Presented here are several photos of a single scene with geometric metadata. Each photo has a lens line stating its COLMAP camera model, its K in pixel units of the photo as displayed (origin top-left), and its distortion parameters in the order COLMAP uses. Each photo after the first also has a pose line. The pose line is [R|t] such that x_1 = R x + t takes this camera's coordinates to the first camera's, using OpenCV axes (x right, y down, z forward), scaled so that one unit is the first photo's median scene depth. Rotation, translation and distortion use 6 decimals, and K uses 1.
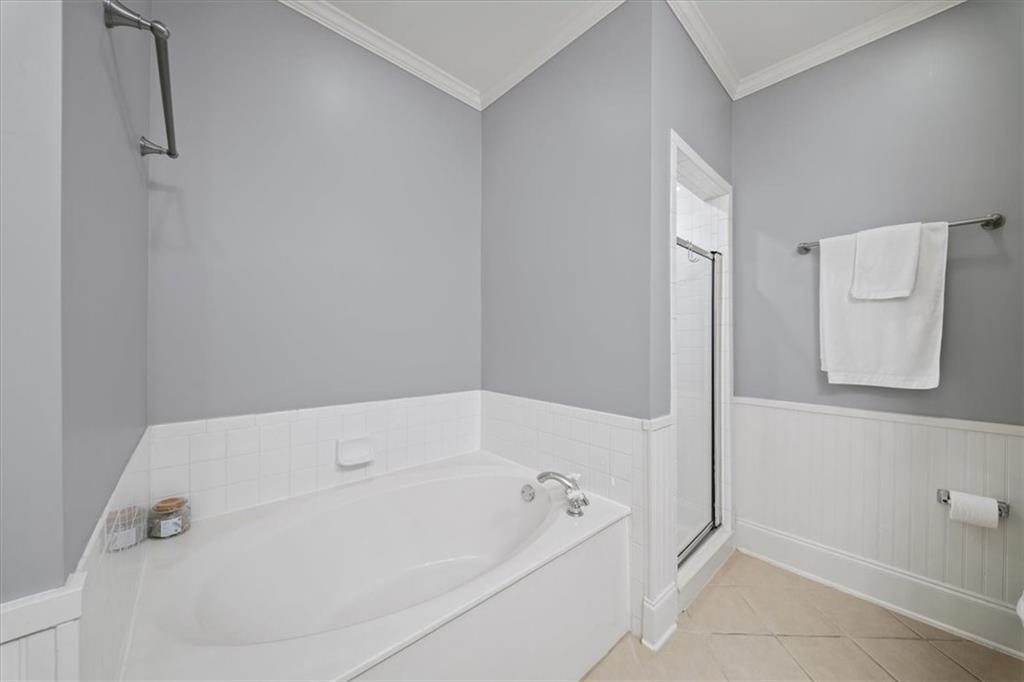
lens RADIAL K [[356.2, 0, 521.4], [0, 356.2, 344.3], [0, 0, 1]] dist [0.000569, -0.001966]
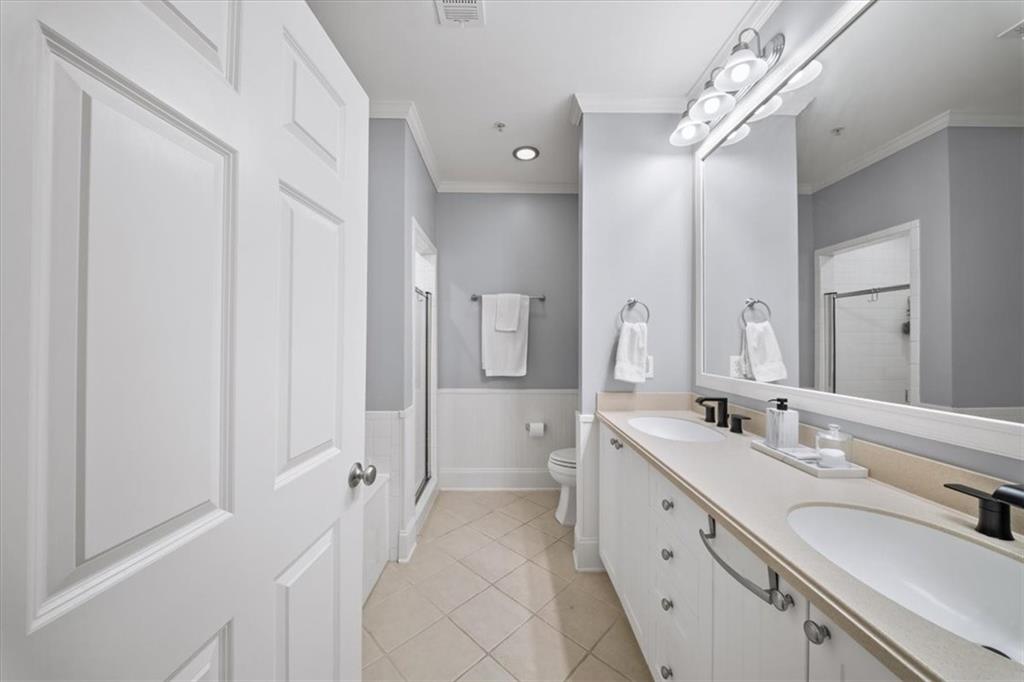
lens RADIAL K [[356.2, 0, 519.0], [0, 356.2, 327.8], [0, 0, 1]] dist [0.000569, -0.001966]
pose [[0.653698, 0.028227, 0.756229, -0.381292], [-0.000093, 0.999307, -0.037219, -0.065701], [-0.756756, 0.024260, 0.653248, -0.295304]]
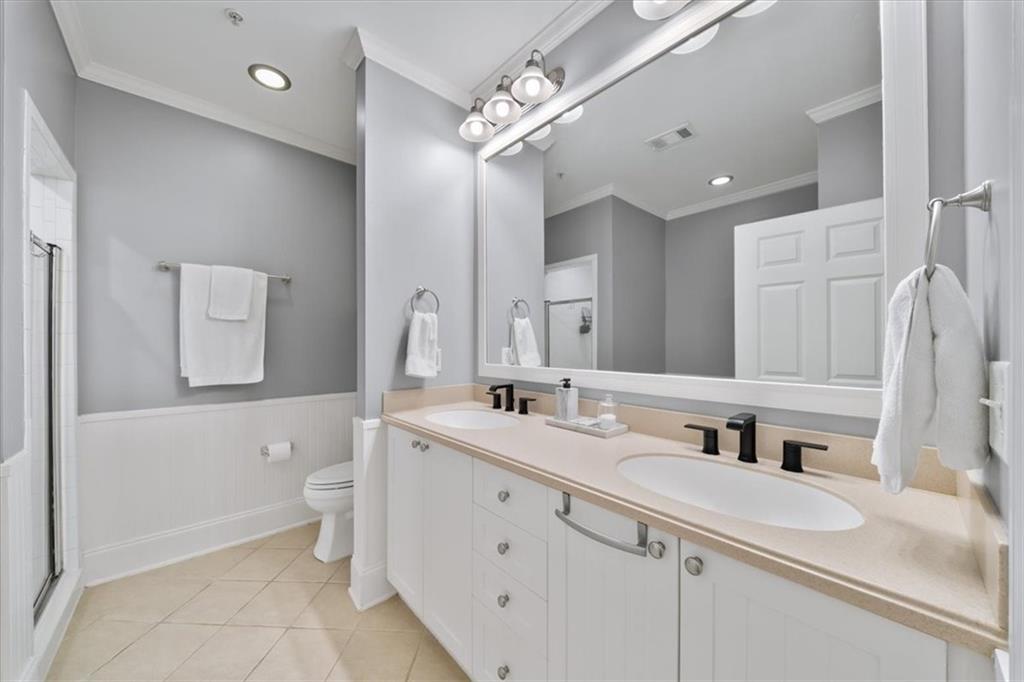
lens RADIAL K [[356.2, 0, 512.2], [0, 356.2, 336.5], [0, 0, 1]] dist [0.000569, -0.001966]
pose [[-0.002498, 0.019878, 0.999799, -0.324590], [0.004412, 0.999793, -0.019867, -0.029898], [-0.999987, 0.004361, -0.002585, -0.072131]]
